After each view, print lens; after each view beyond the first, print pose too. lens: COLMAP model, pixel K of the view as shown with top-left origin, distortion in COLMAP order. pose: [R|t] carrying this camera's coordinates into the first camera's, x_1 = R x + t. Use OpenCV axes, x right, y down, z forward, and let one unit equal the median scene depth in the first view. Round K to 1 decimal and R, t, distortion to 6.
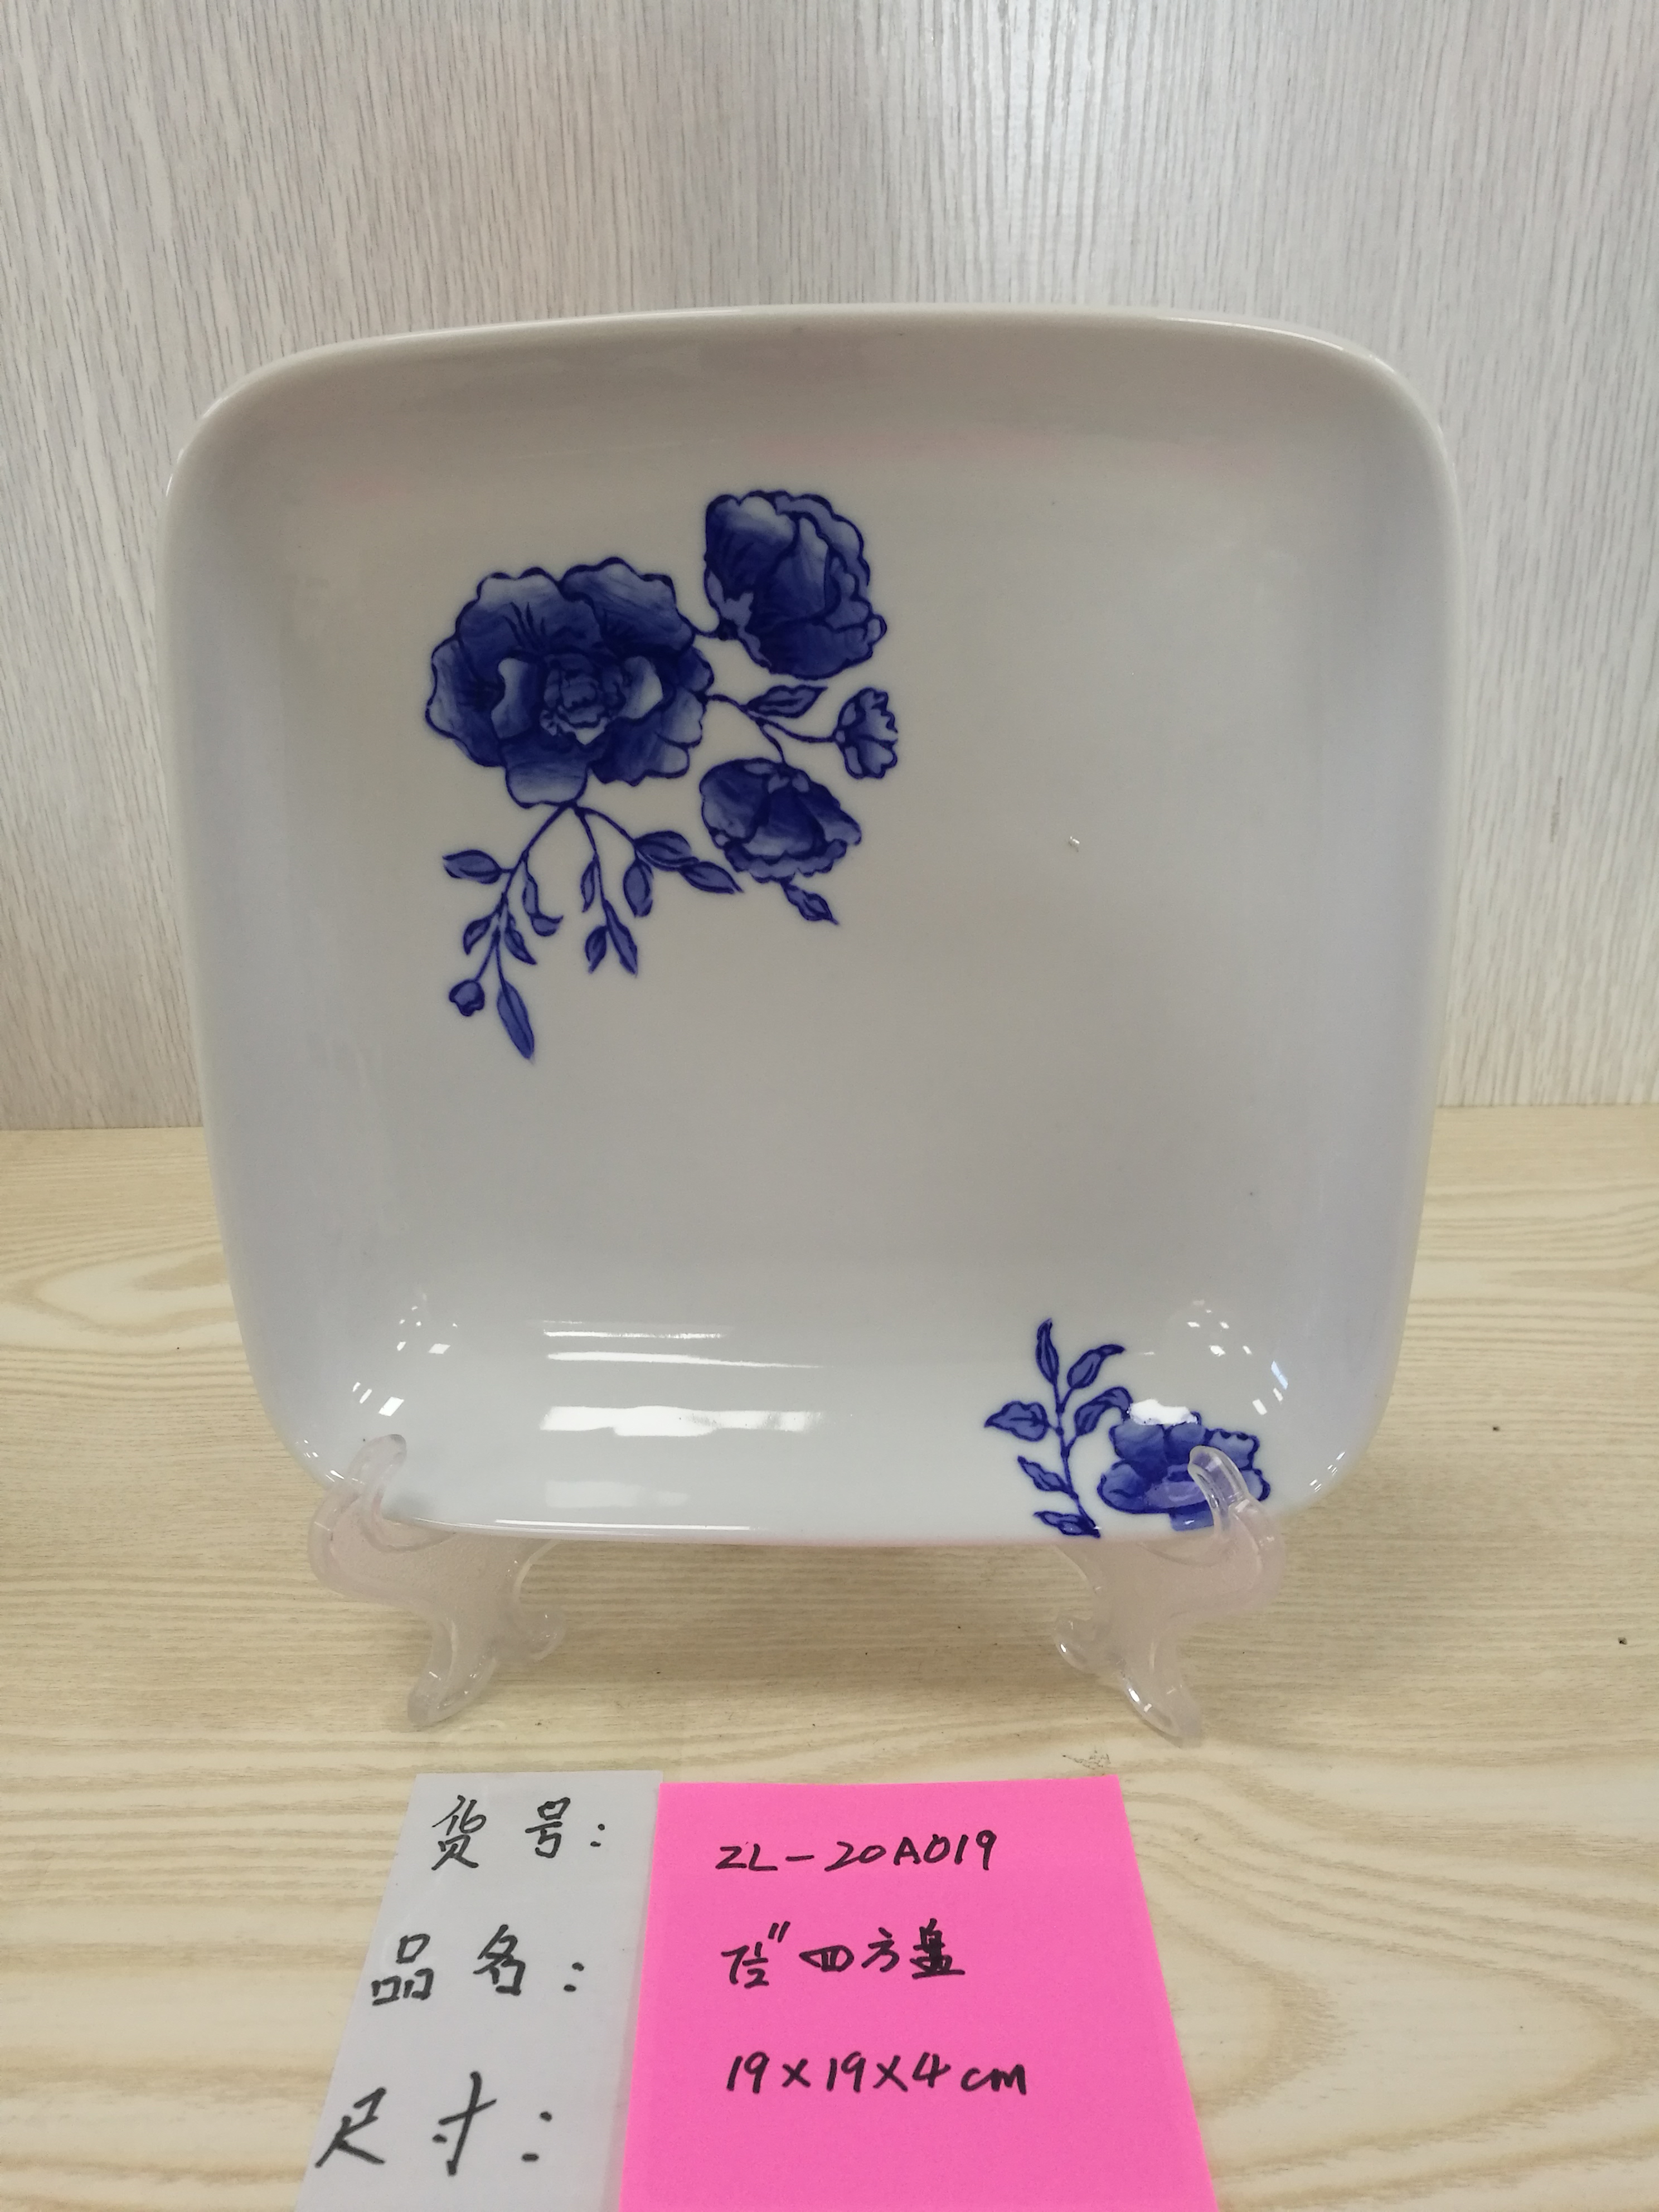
lens RADIAL K [[1809.3, 0, 818.9], [0, 1809.3, 1098.8], [0, 0, 1]] dist [-0.034645, 0.081202]
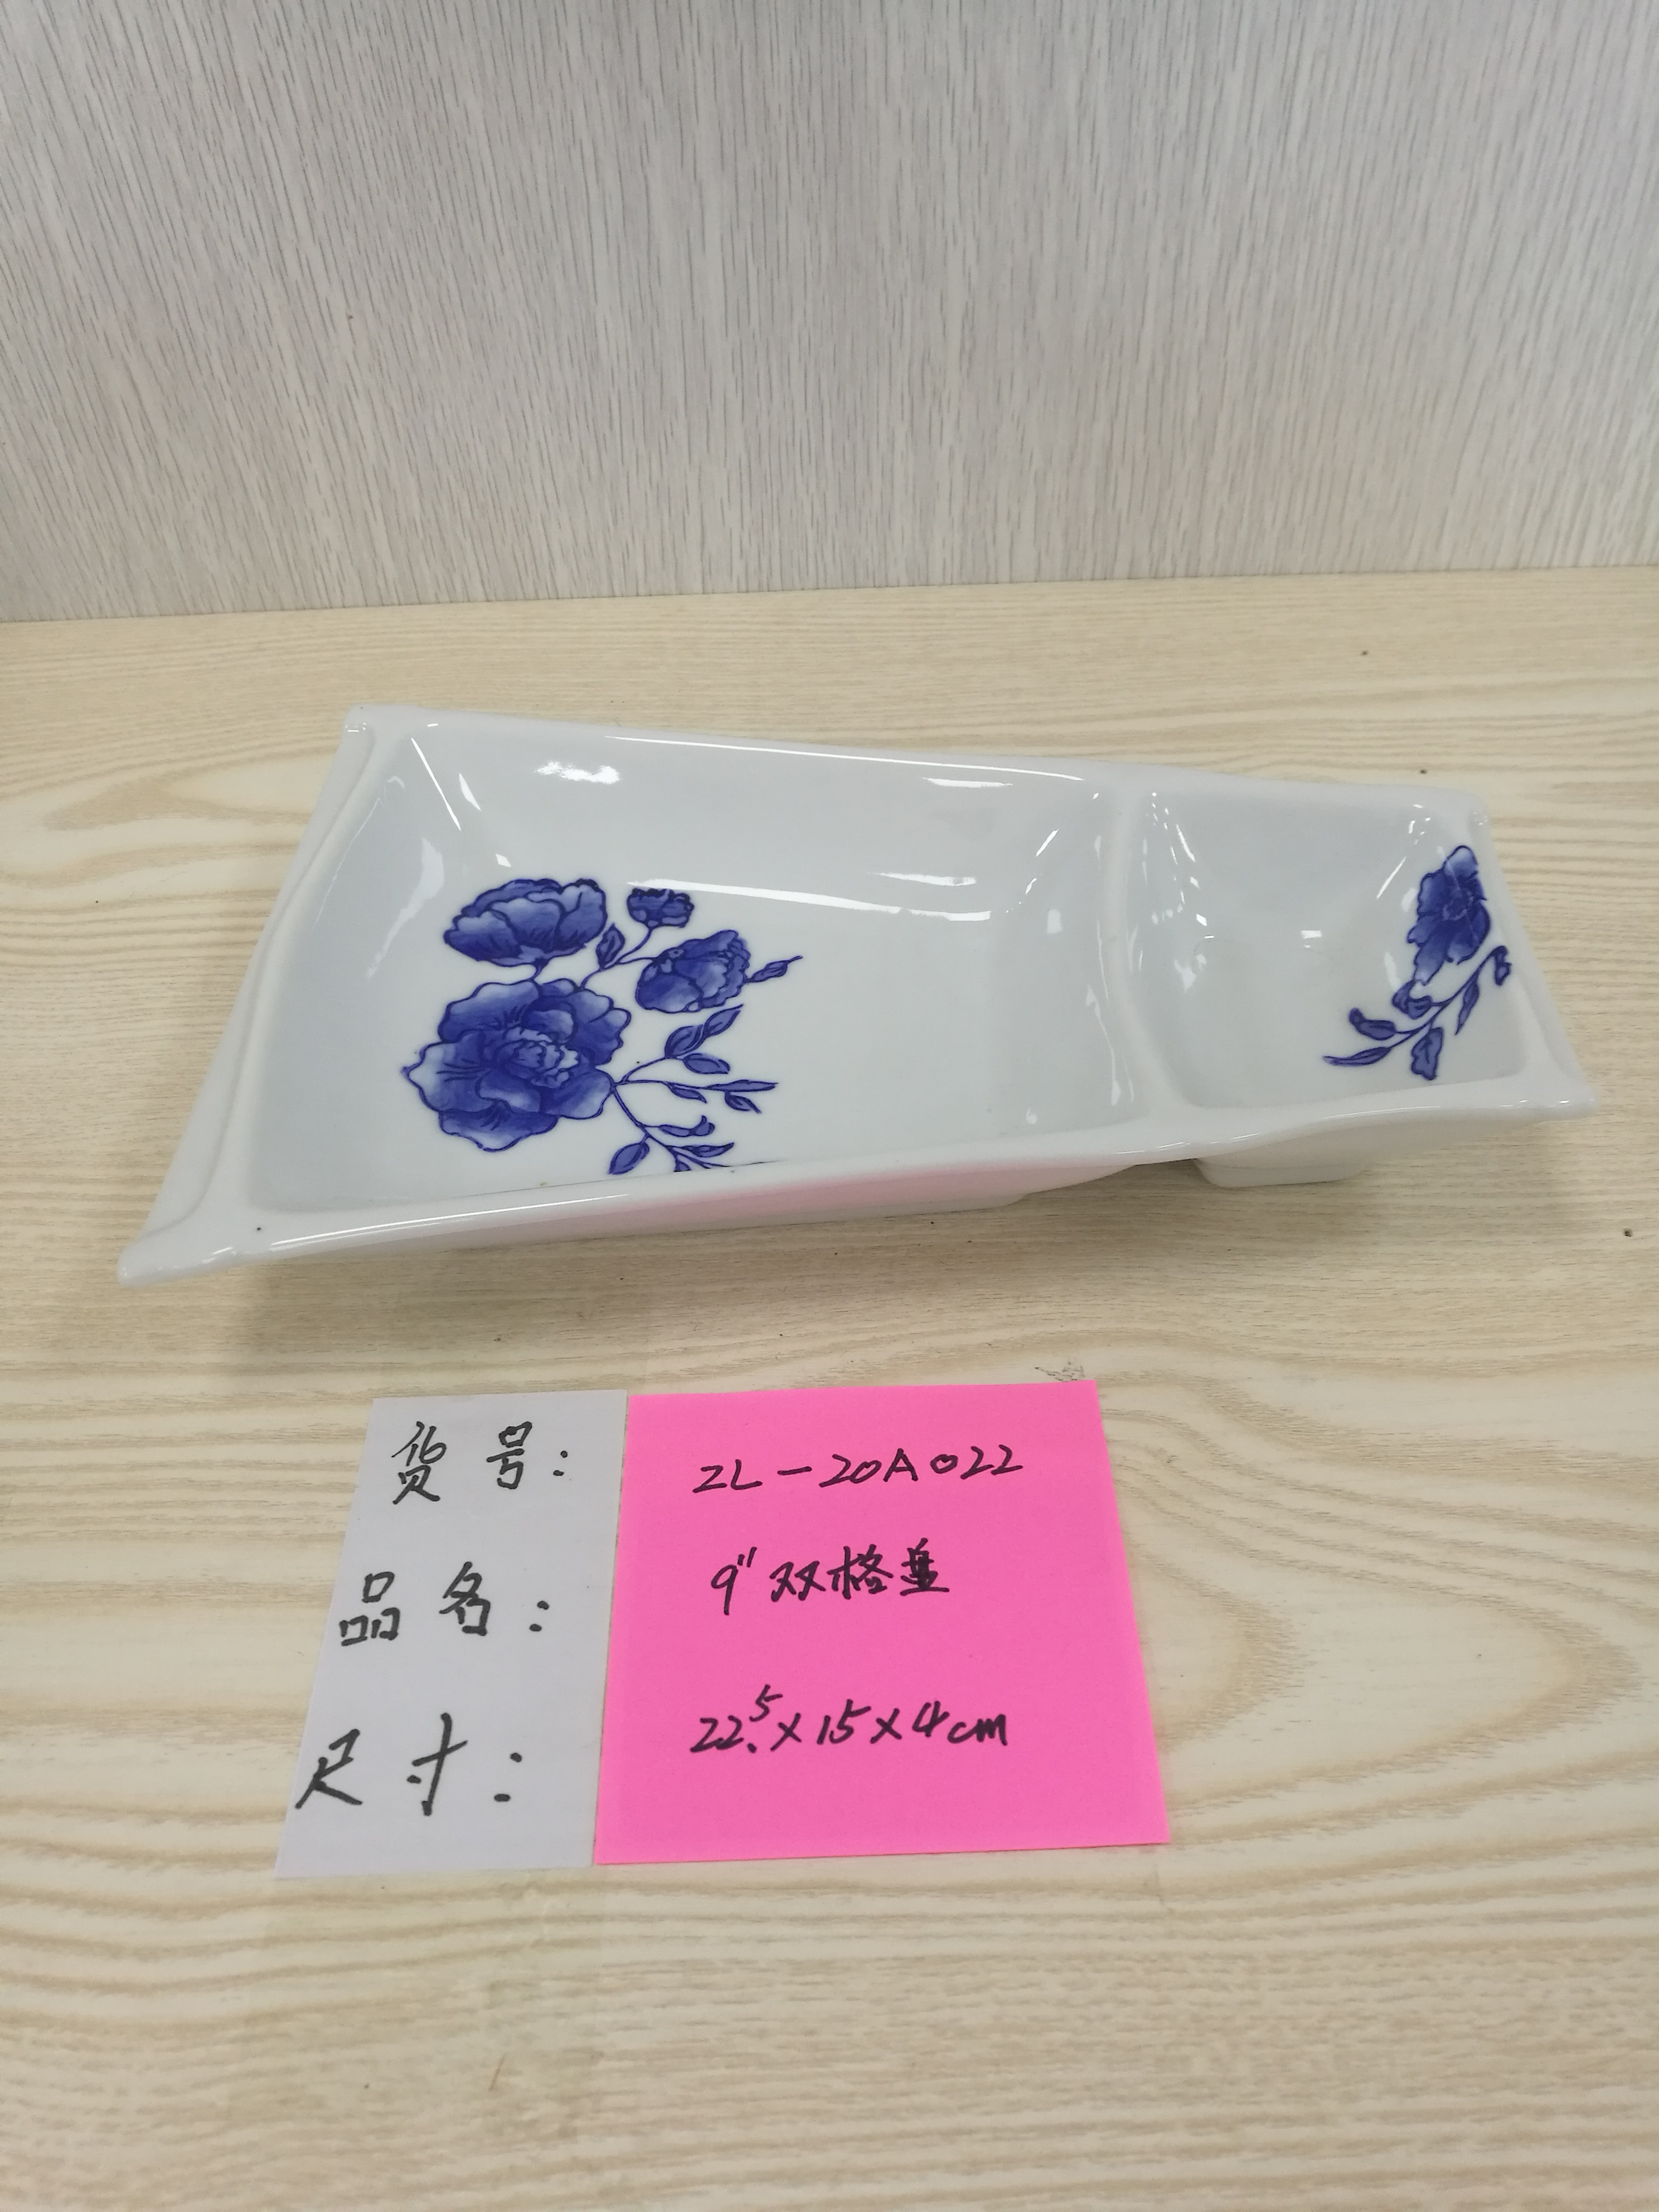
lens RADIAL K [[1813.1, 0, 822.1], [0, 1813.1, 1101.3], [0, 0, 1]] dist [-0.055139, 0.103553]
pose [[0.999819, -0.017707, -0.007002, 0.029640], [0.019036, 0.938050, 0.345976, -0.111466], [0.000443, -0.346047, 0.938217, 0.141981]]
